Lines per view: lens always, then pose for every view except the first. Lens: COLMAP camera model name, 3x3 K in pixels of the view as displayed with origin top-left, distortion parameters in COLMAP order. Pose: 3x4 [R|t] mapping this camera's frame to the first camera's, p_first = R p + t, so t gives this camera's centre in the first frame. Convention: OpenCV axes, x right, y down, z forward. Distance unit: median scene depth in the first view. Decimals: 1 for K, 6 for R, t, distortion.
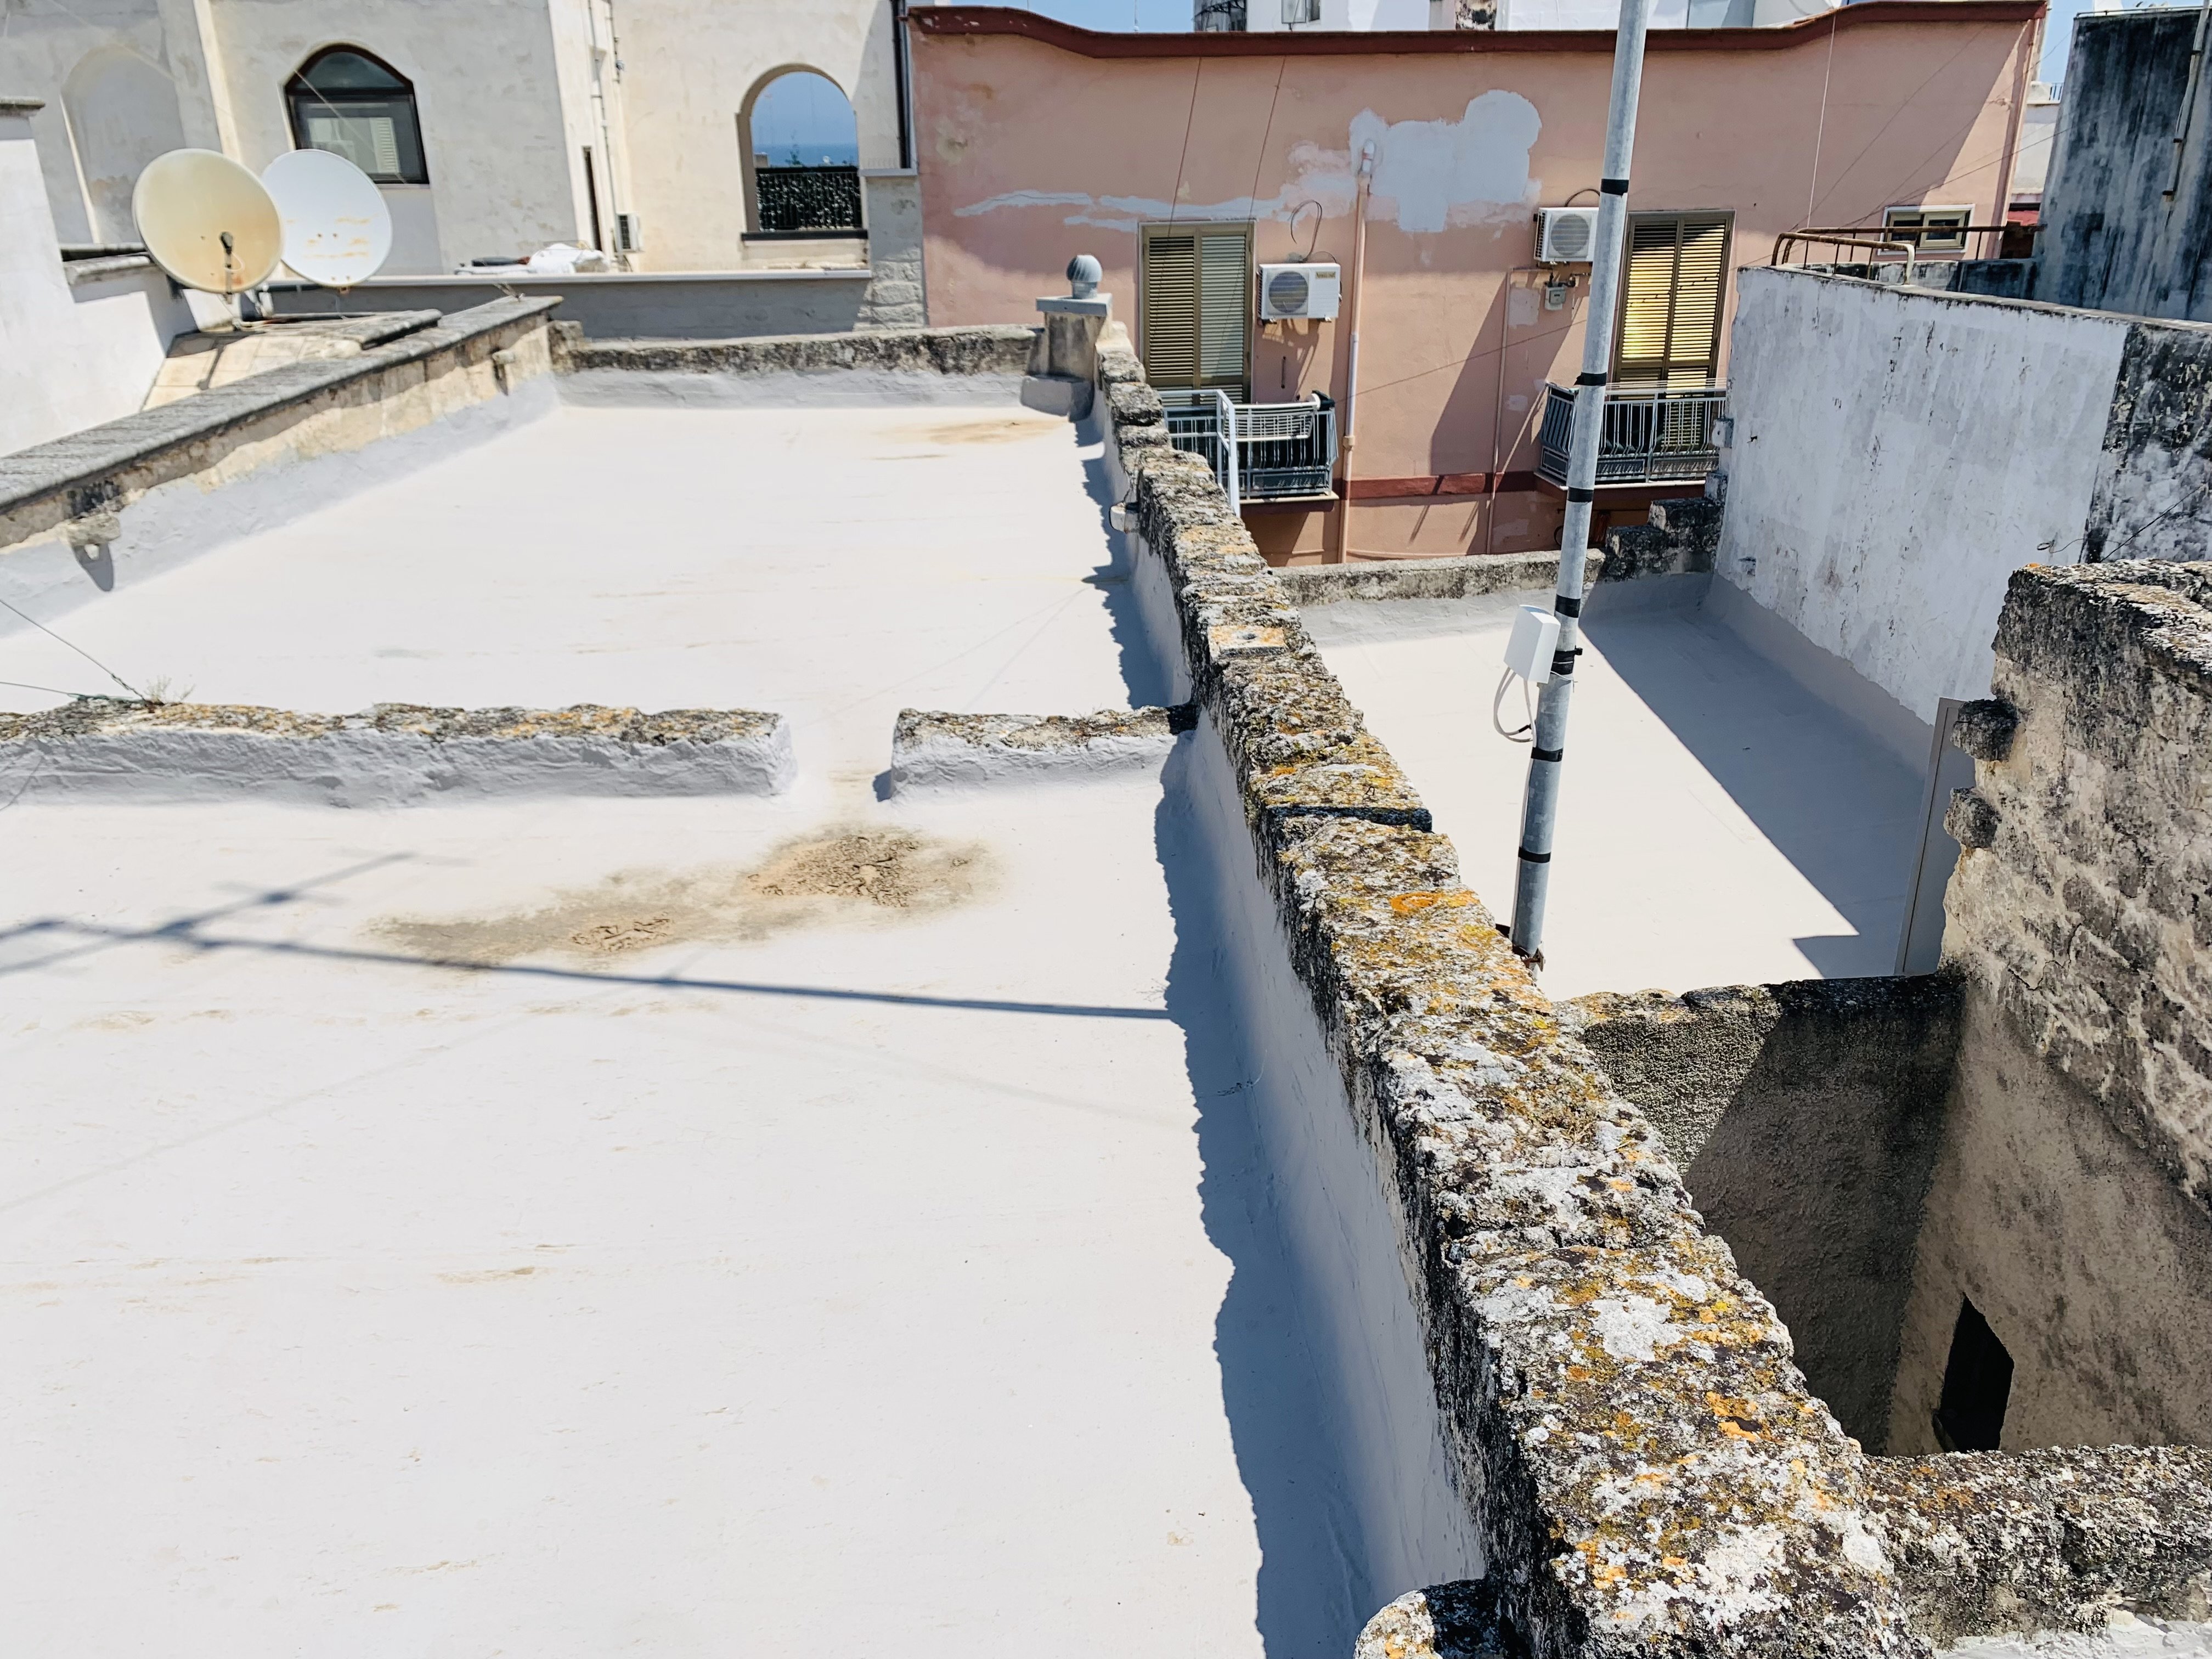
lens RADIAL K [[1701.5, 0, 1122.5], [0, 1701.5, 808.0], [0, 0, 1]] dist [0.044508, -0.056132]
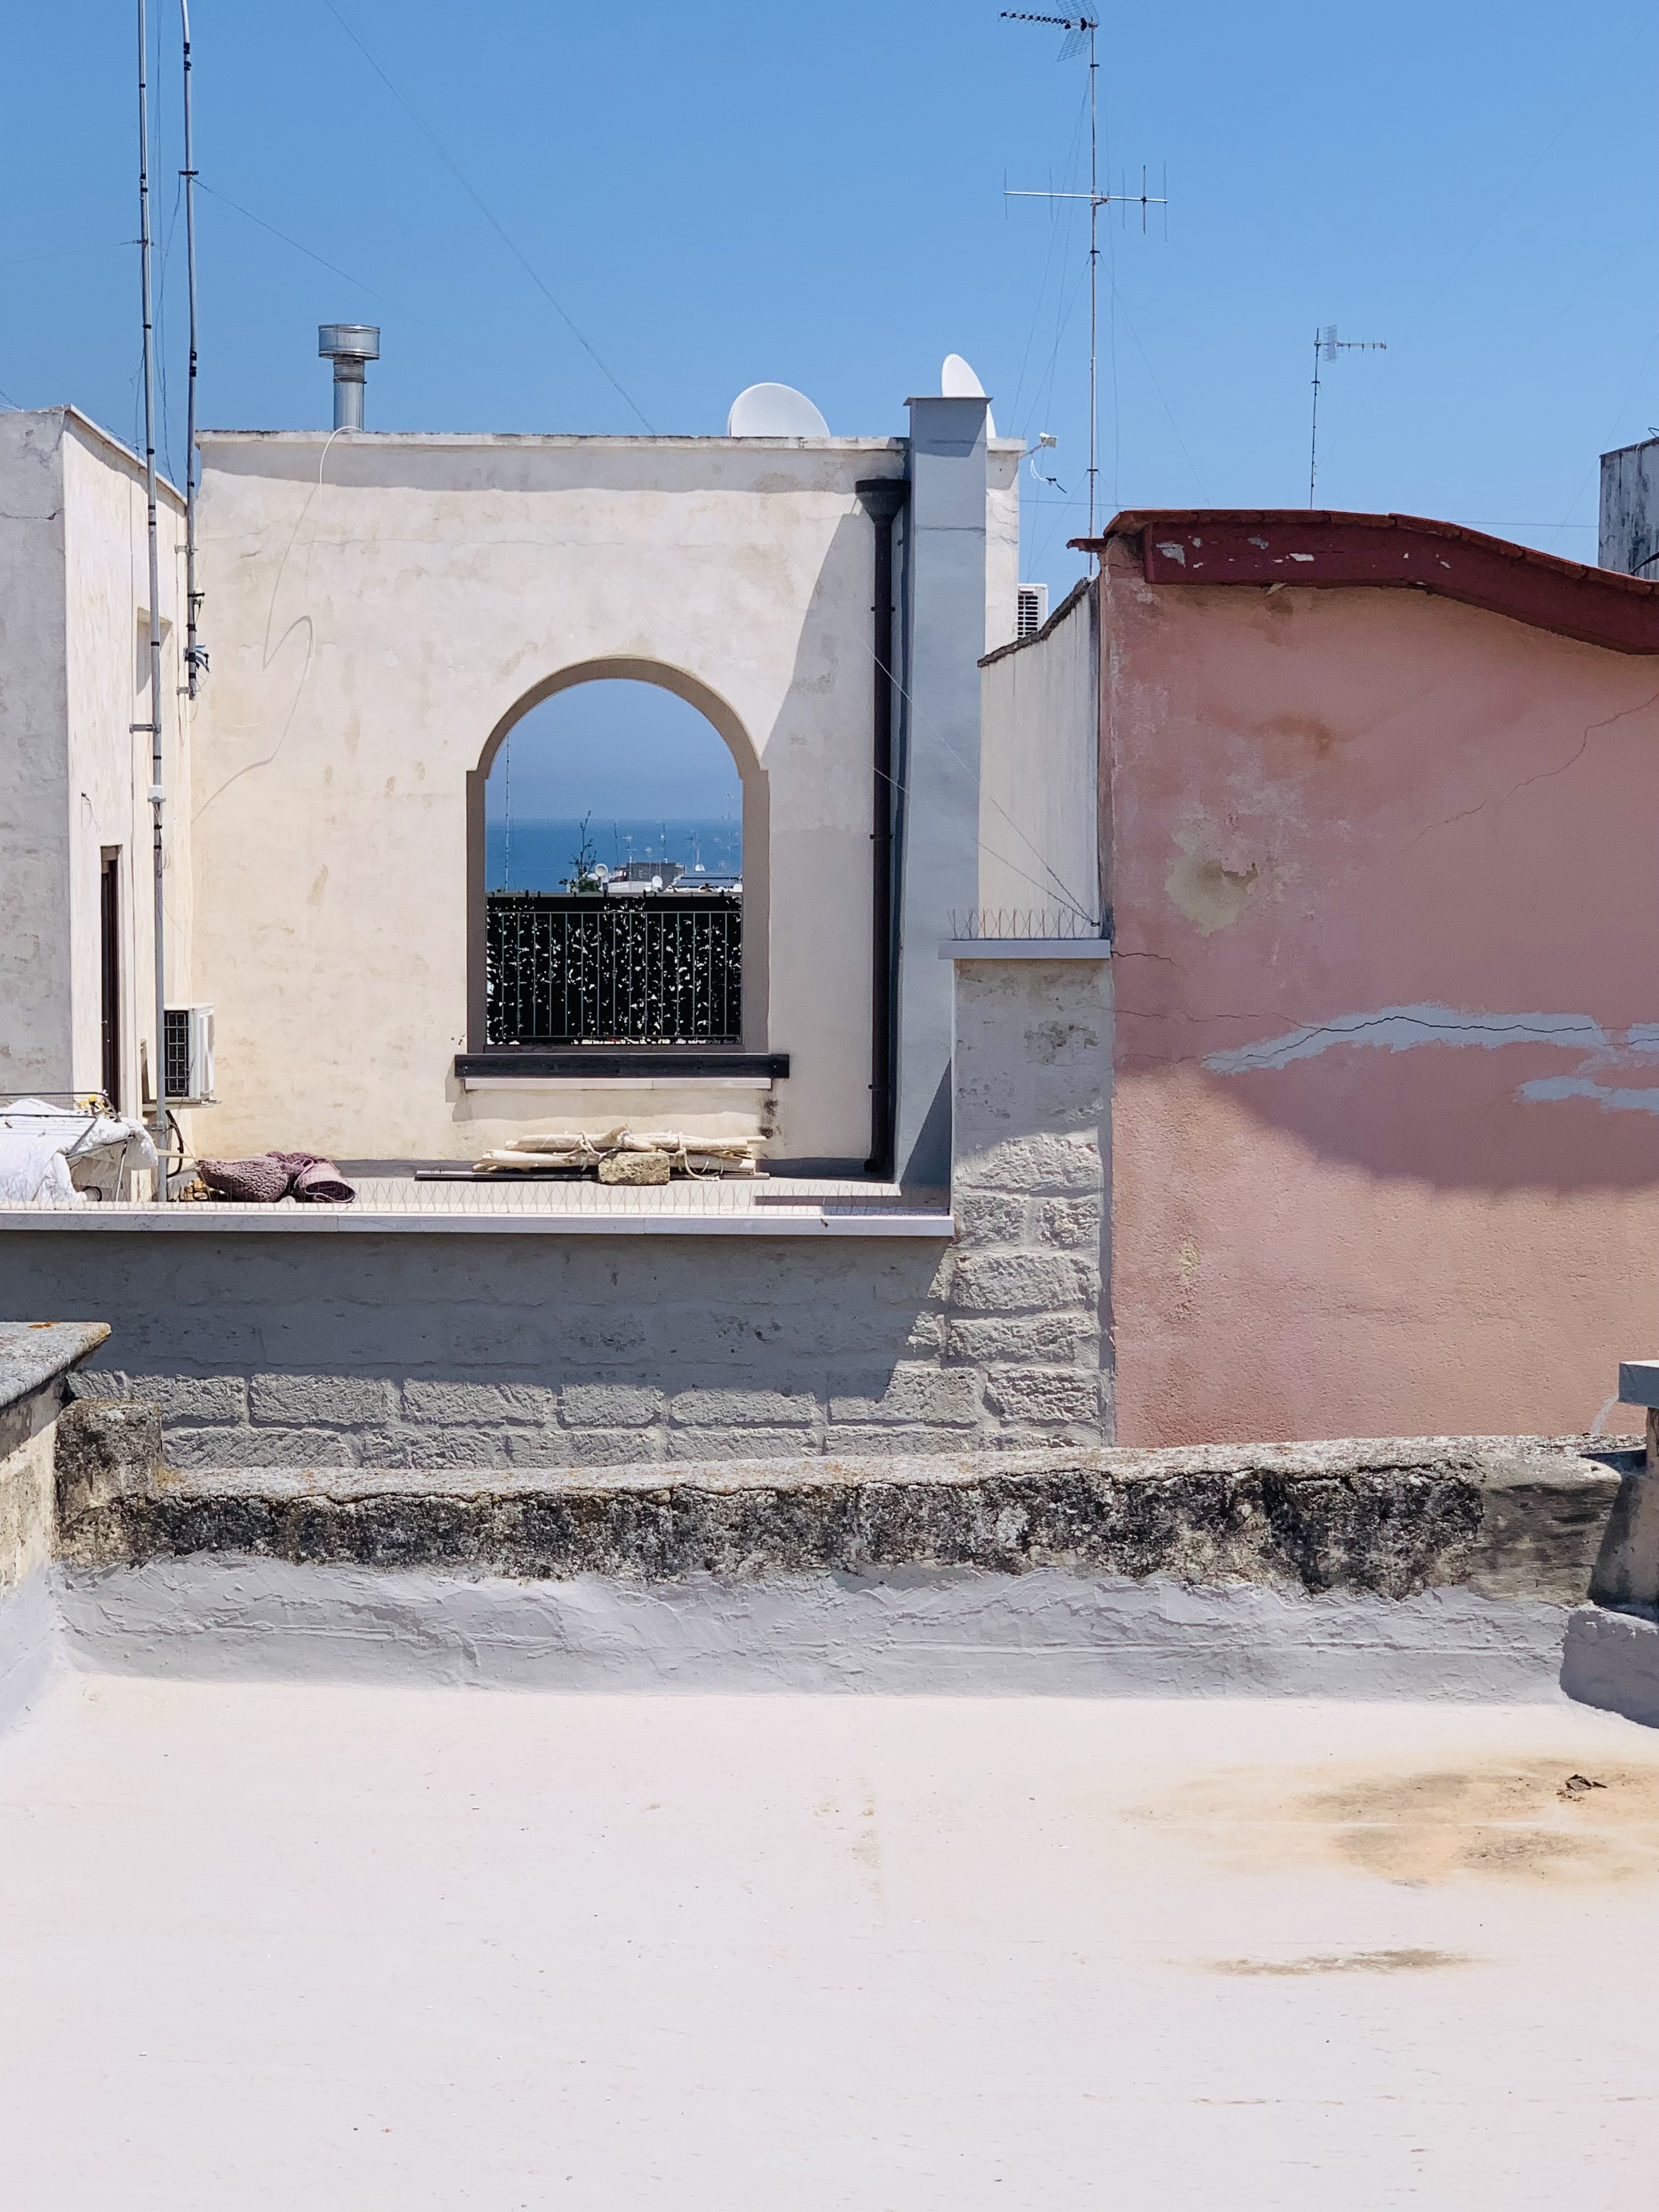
lens RADIAL K [[3927.2, 0, 831.1], [0, 3927.2, 1114.5], [0, 0, 1]] dist [0.010907, 0.000000]
pose [[0.997000, 0.022616, -0.074026, -0.114205], [-0.043333, 0.955533, -0.291684, -0.104598], [0.064138, 0.294017, 0.953646, 0.247581]]
